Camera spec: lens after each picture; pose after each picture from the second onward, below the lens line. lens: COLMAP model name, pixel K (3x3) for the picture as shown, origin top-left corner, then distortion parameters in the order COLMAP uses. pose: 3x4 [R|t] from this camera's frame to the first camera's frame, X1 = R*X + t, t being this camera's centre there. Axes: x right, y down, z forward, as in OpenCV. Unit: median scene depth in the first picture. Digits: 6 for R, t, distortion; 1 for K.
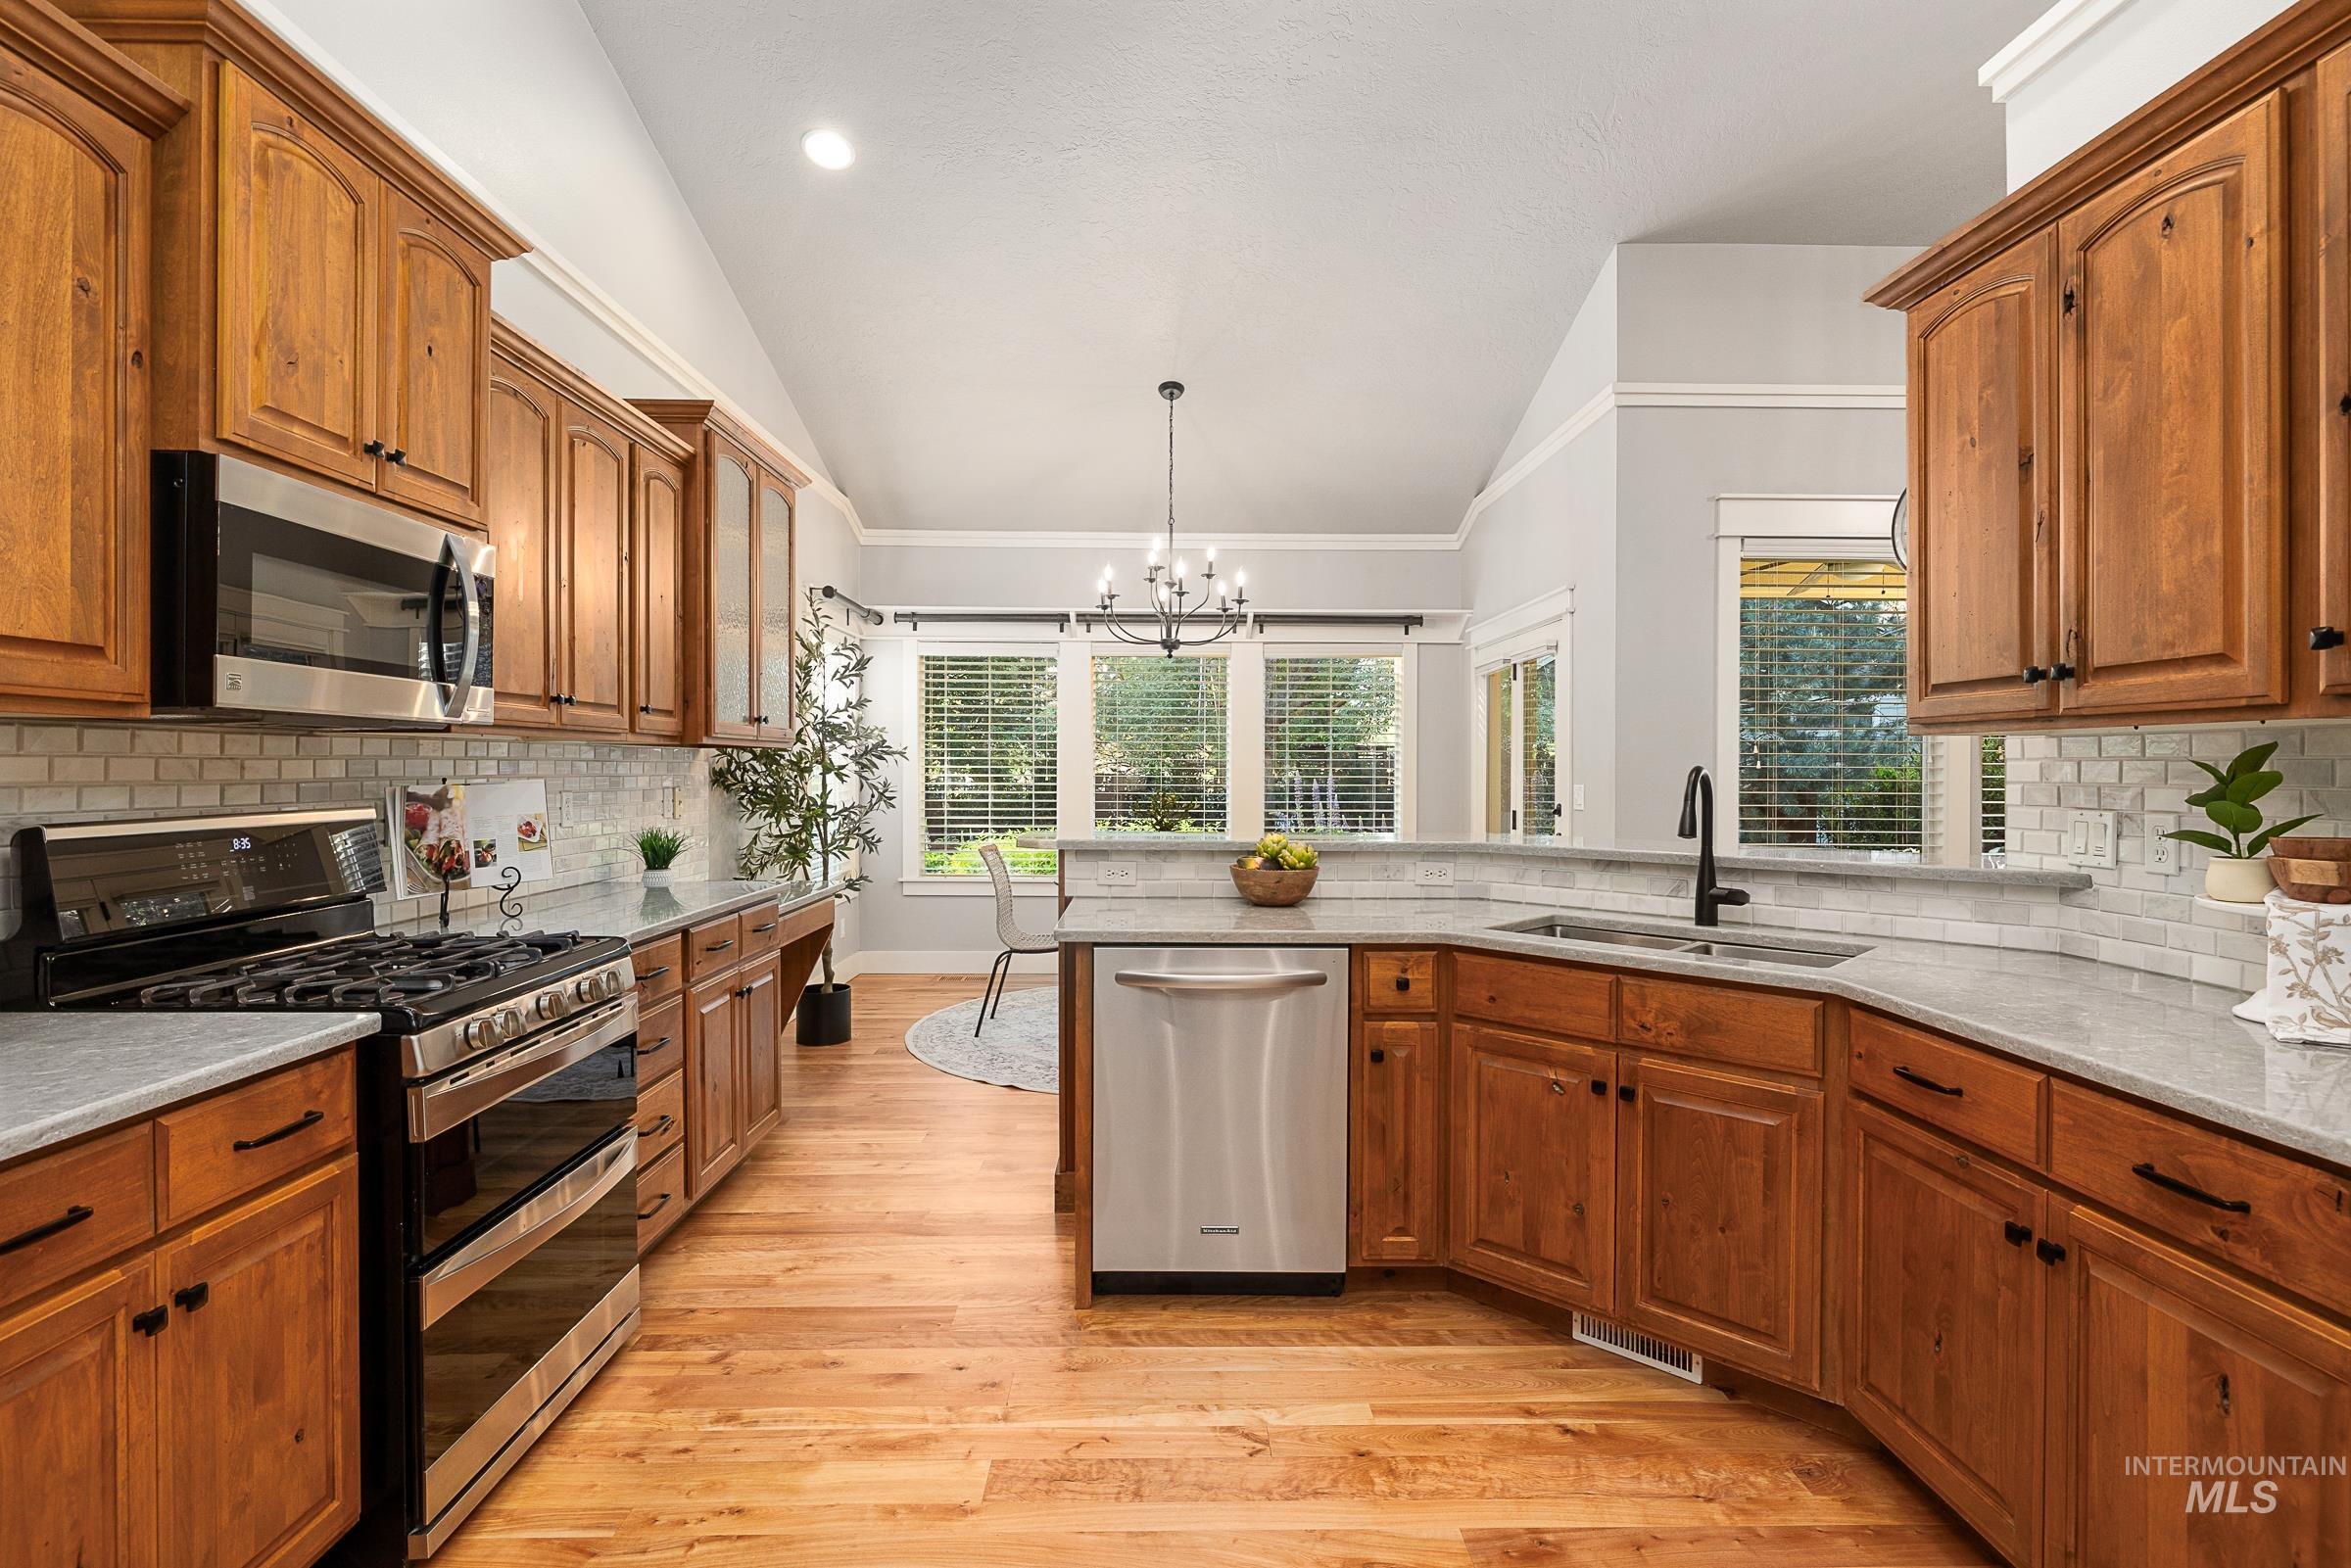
lens RADIAL K [[1150.7, 0, 1175.5], [0, 1150.7, 784.0], [0, 0, 1]] dist [0.001306, 0.000199]
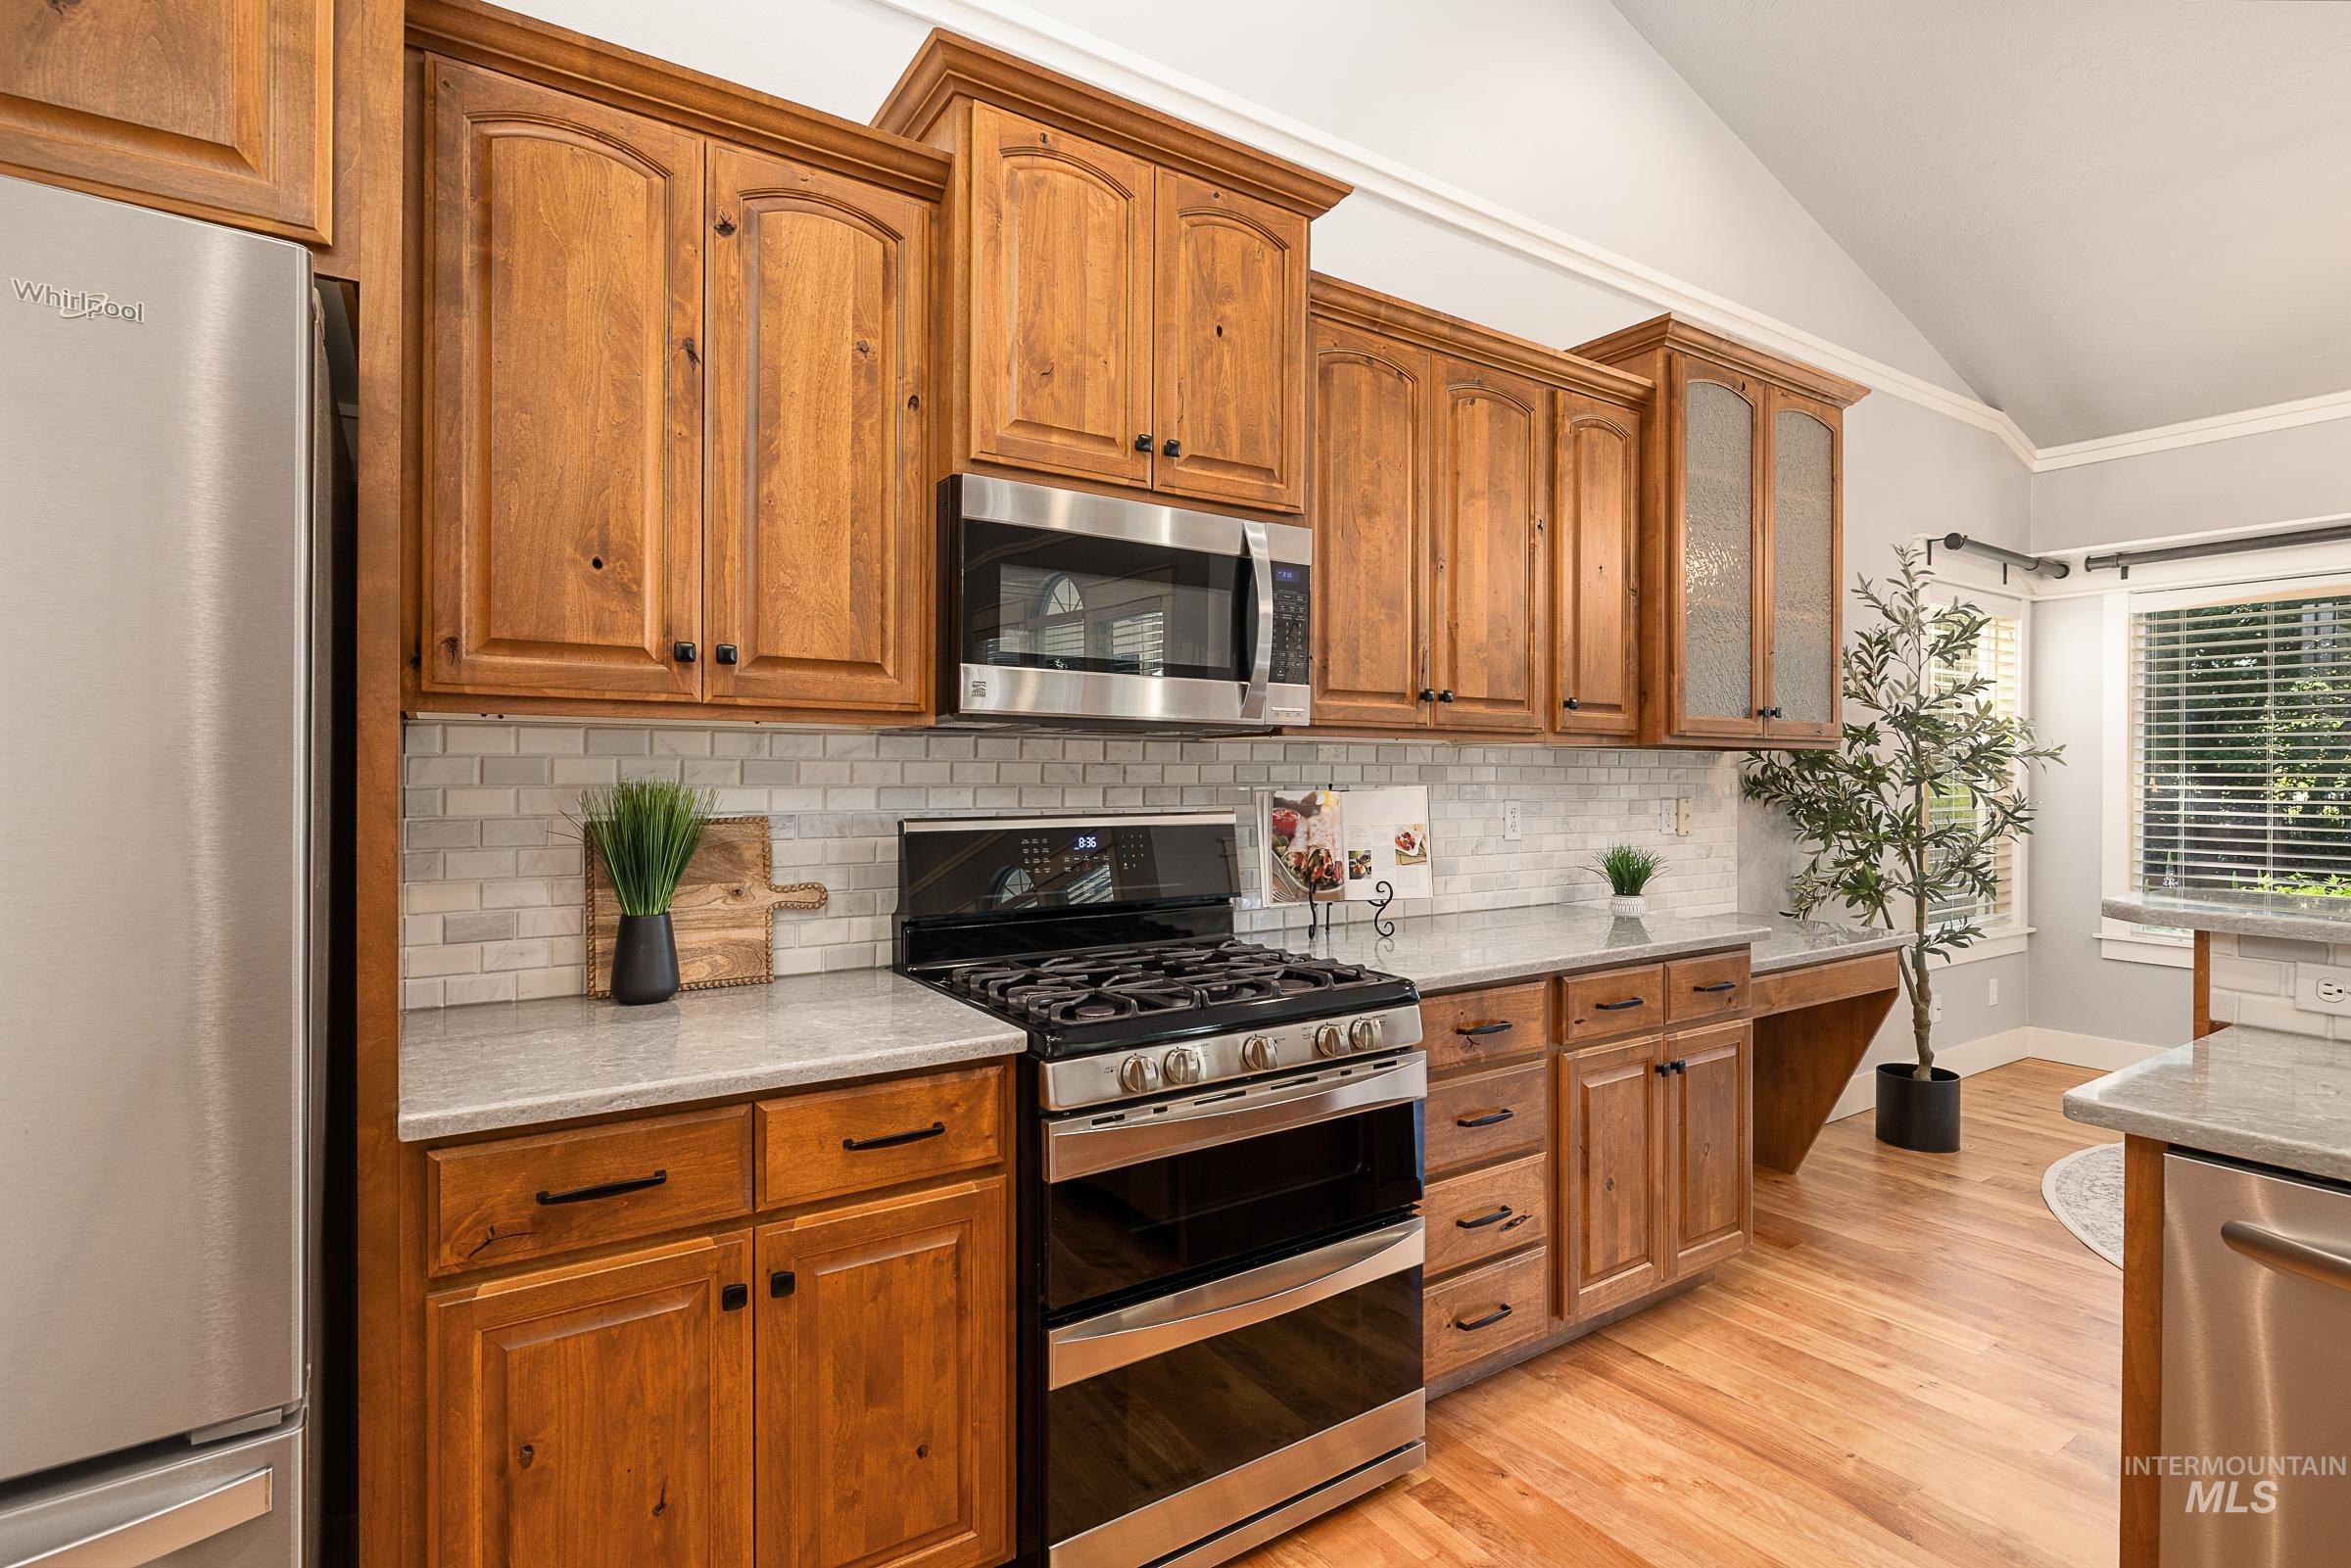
lens RADIAL K [[1125.8, 0, 1176.8], [0, 1125.8, 781.6], [0, 0, 1]] dist [-0.007332, 0.000499]
pose [[0.536509, 0.004528, -0.843882, 0.125326], [-0.014170, 0.999893, -0.003643, -0.002458], [0.843775, 0.013912, 0.536516, 0.524439]]
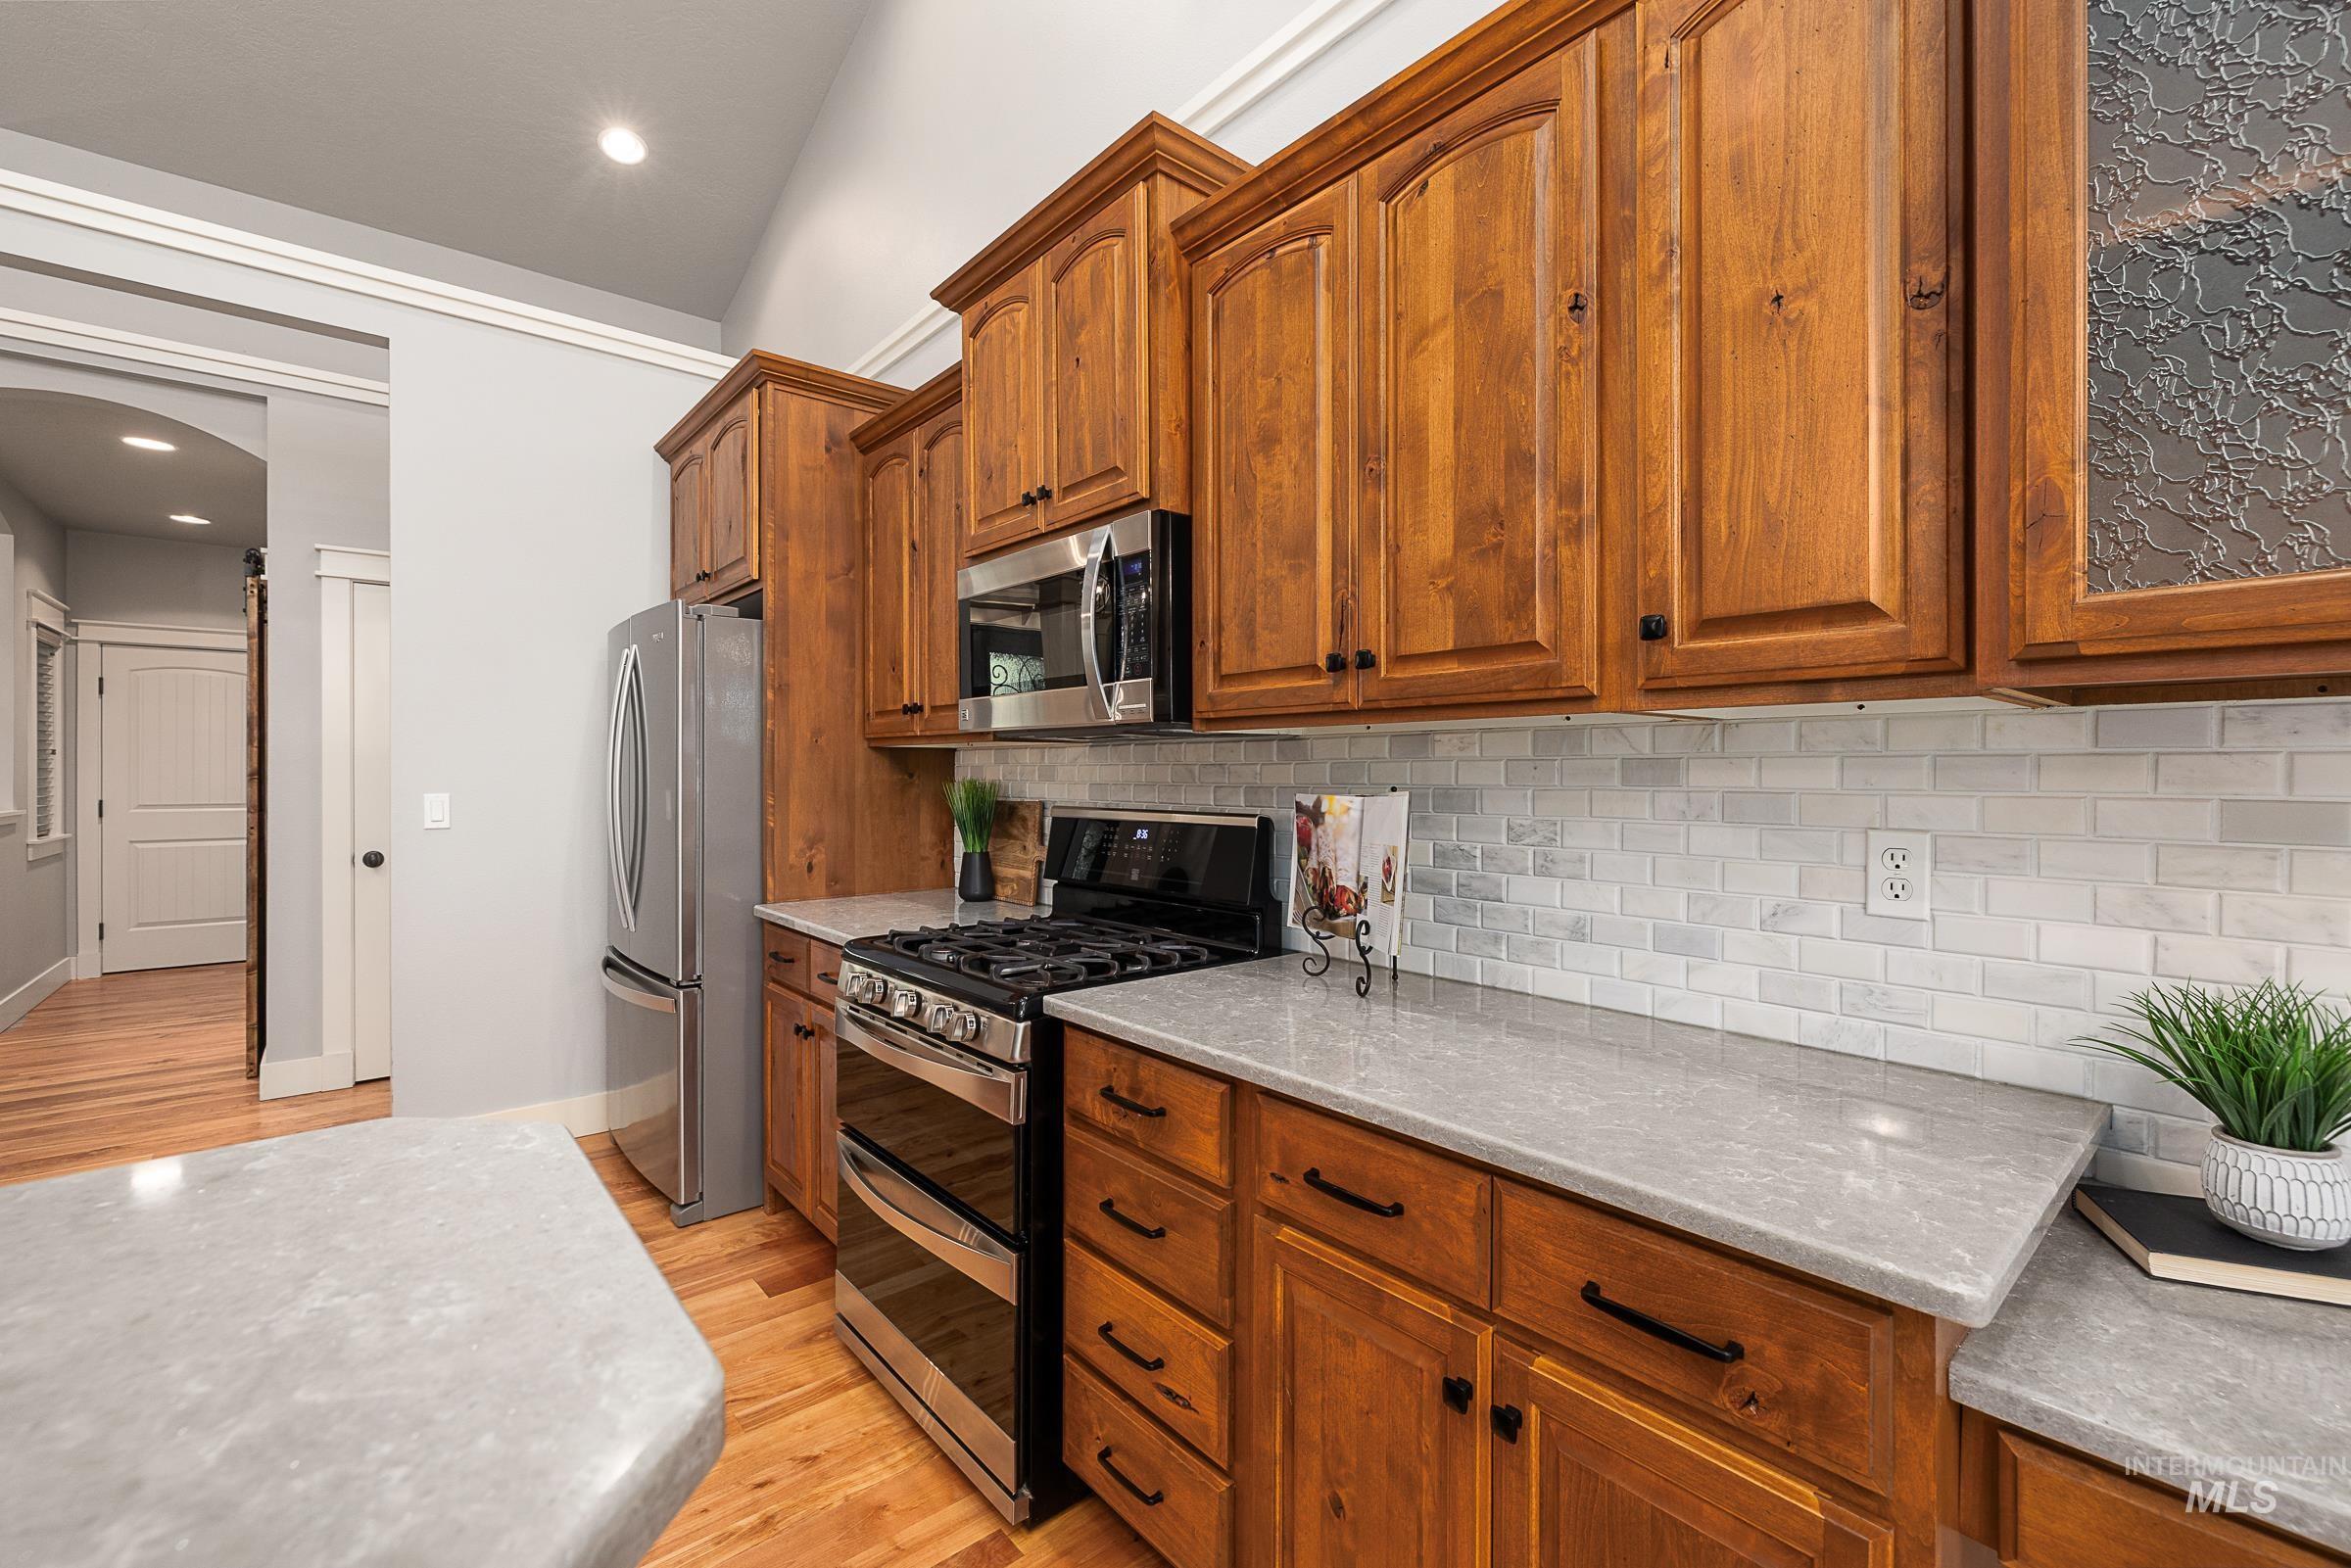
lens RADIAL K [[990.8, 0, 1173.9], [0, 990.8, 776.0], [0, 0, 1]] dist [-0.000543, -0.000028]
pose [[-0.775387, -0.002190, -0.631482, -0.177065], [-0.013676, 0.999818, 0.013324, -0.025346], [0.631338, 0.018967, -0.775276, 1.906656]]
